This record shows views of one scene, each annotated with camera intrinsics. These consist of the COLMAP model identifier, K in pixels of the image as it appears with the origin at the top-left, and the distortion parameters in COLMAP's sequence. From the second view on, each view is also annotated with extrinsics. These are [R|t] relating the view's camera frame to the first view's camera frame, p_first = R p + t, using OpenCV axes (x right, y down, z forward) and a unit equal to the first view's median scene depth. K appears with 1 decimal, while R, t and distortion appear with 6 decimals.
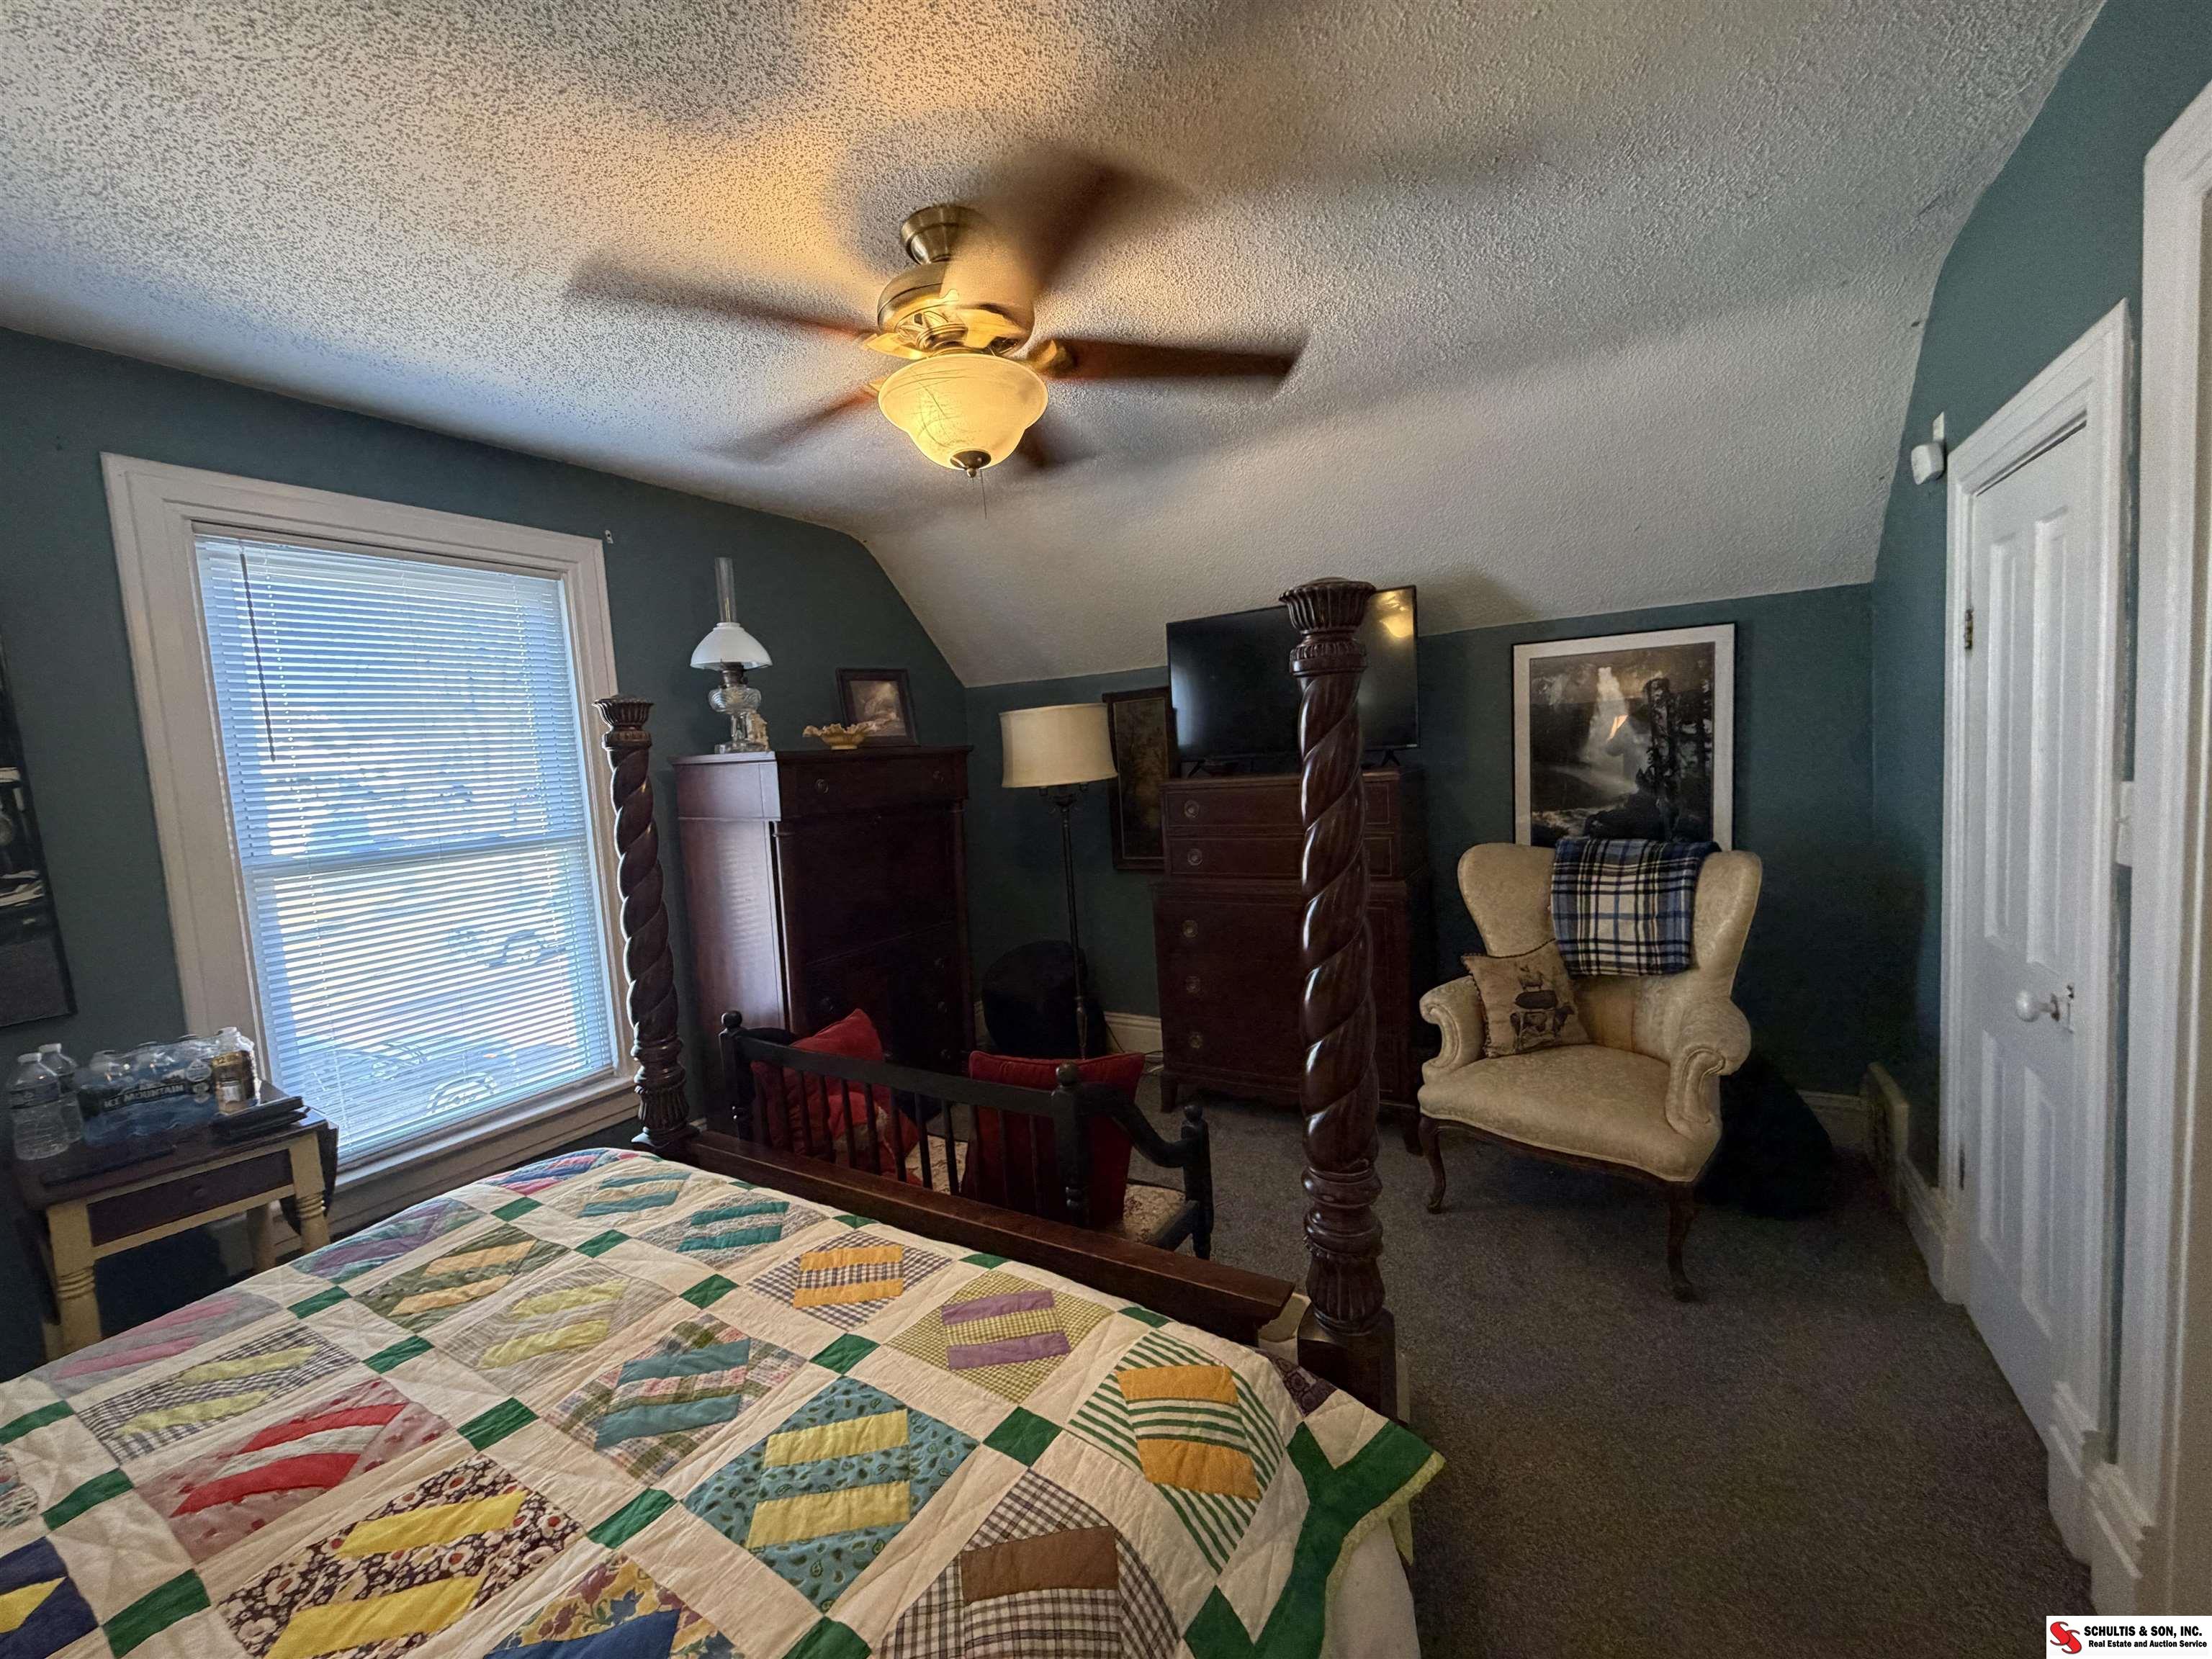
lens RADIAL K [[878.4, 0, 1103.1], [0, 878.4, 828.0], [0, 0, 1]] dist [0.000962, -0.000252]
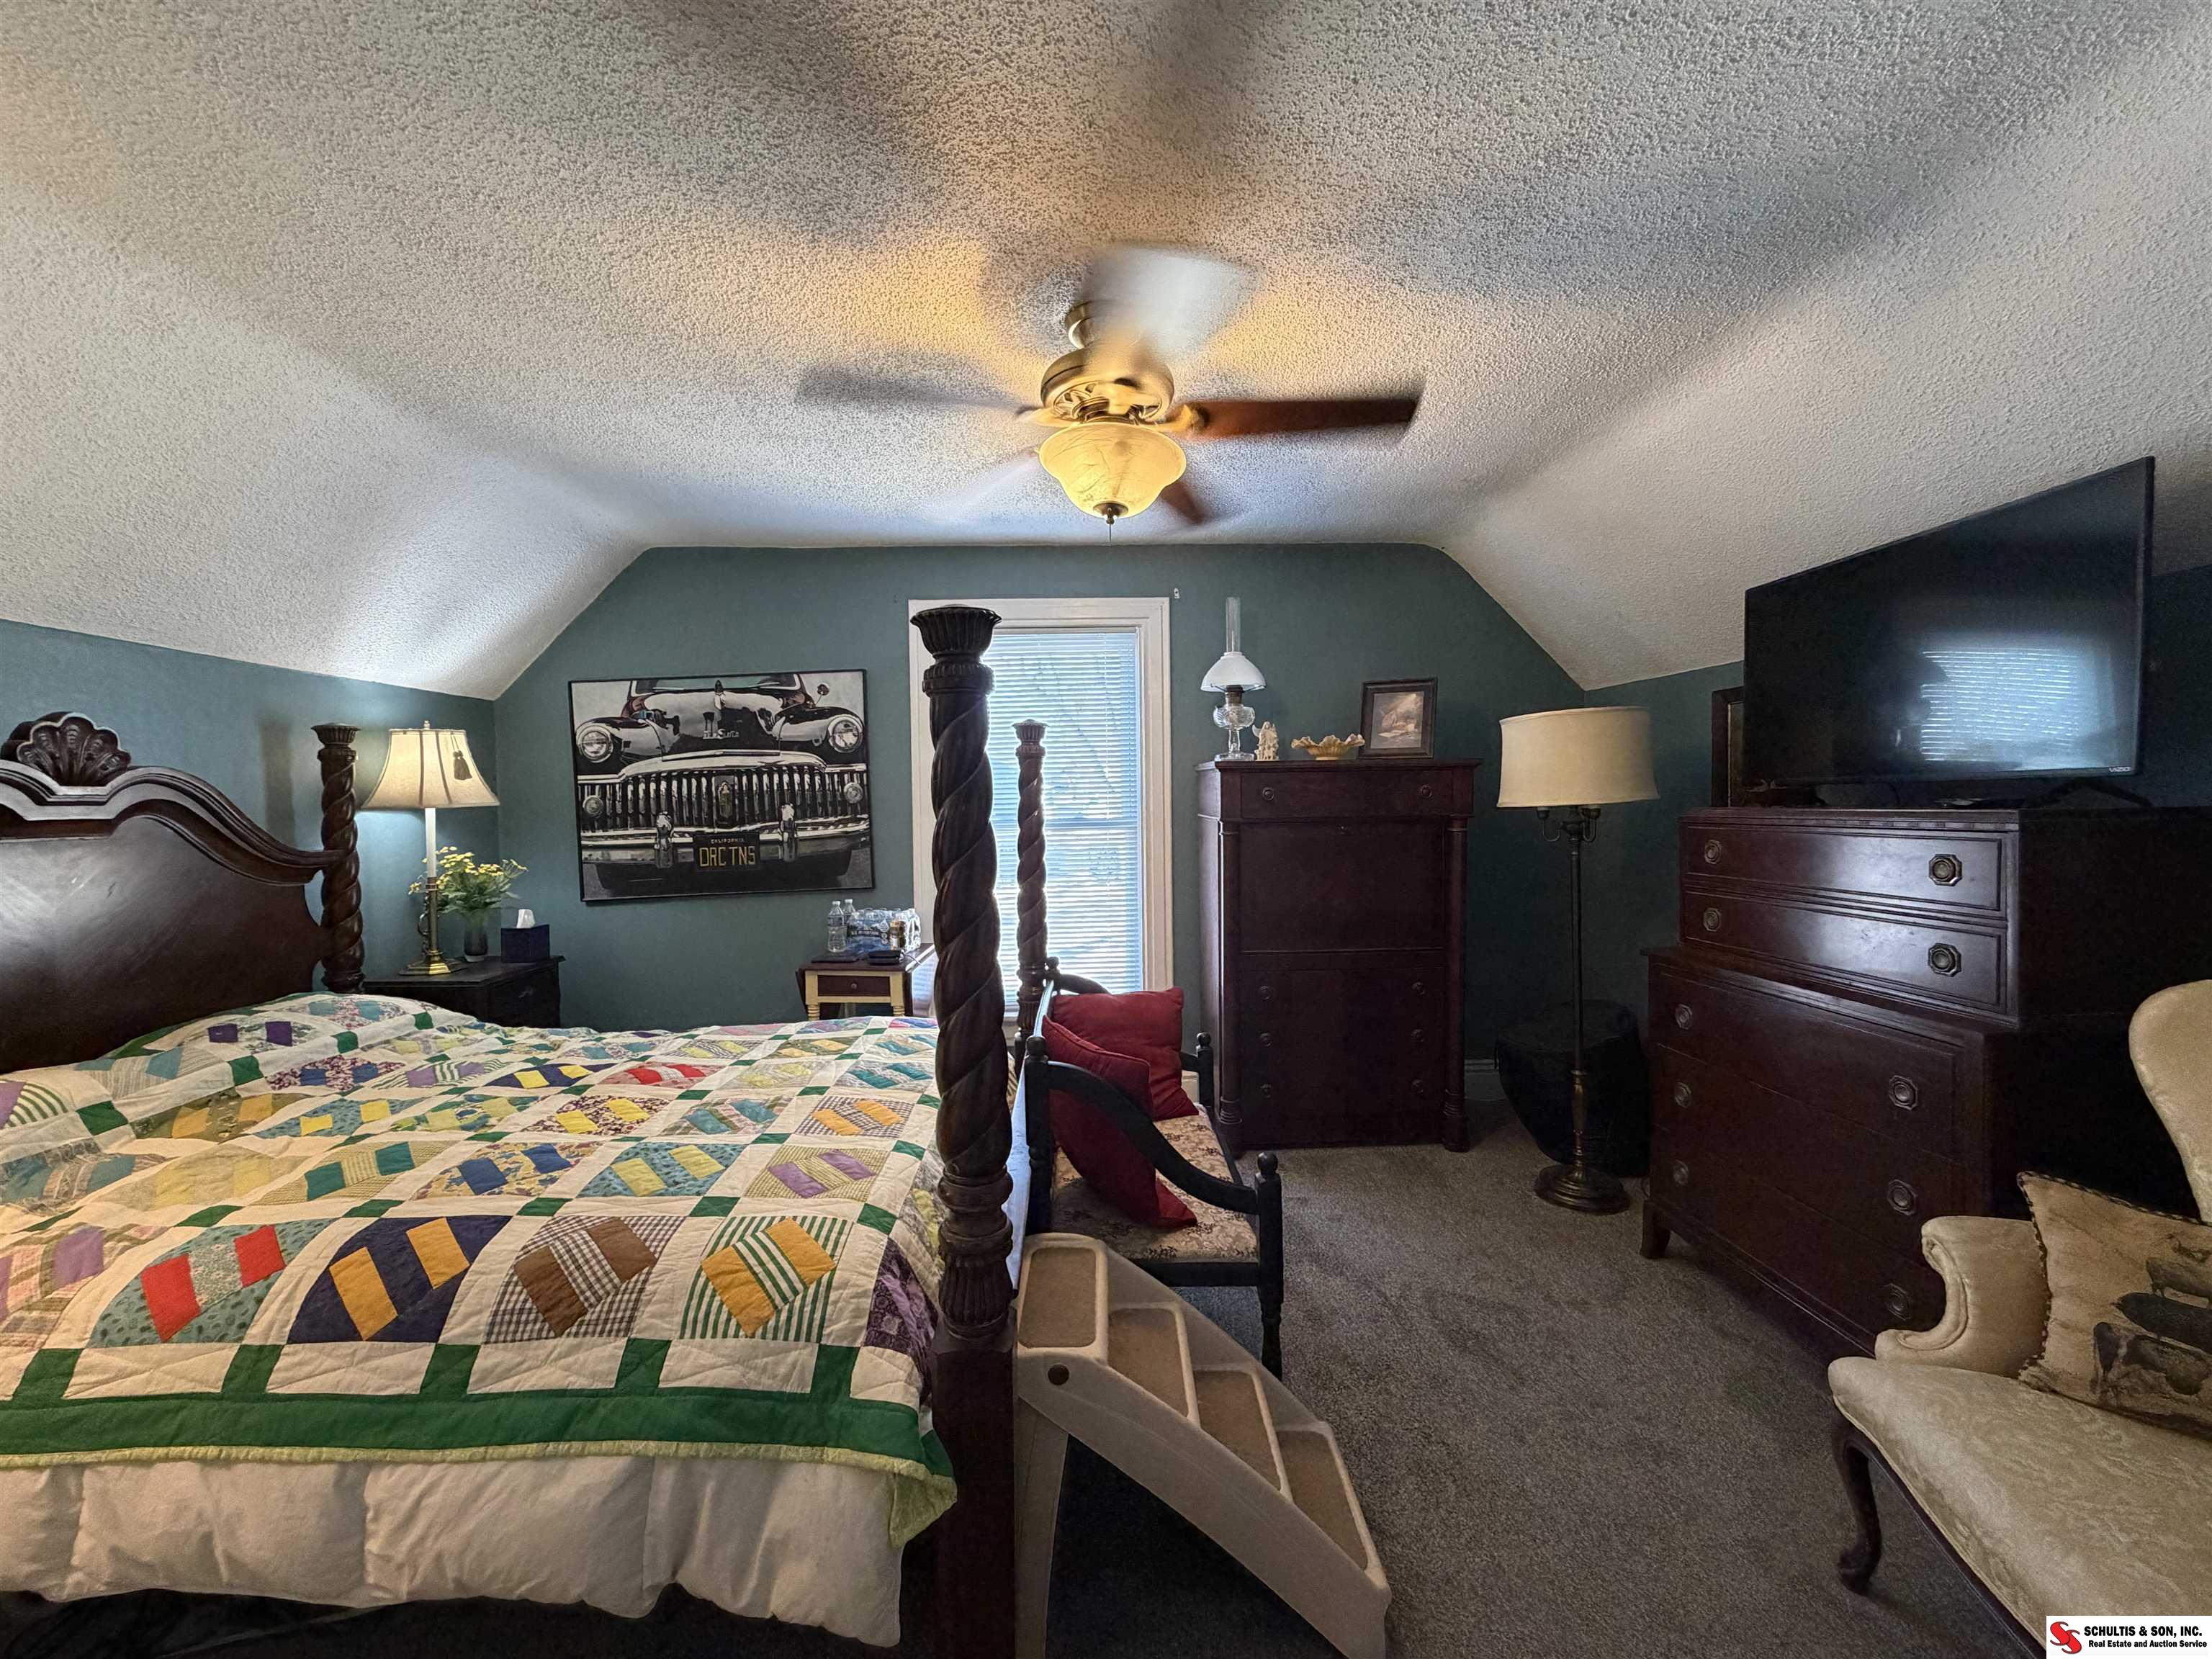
lens RADIAL K [[878.4, 0, 1099.8], [0, 878.4, 833.0], [0, 0, 1]] dist [0.000962, -0.000252]
pose [[0.535640, 0.083045, -0.840353, 1.090190], [-0.086937, 0.995288, 0.042942, -0.060747], [0.839960, 0.050056, 0.540335, 0.507505]]
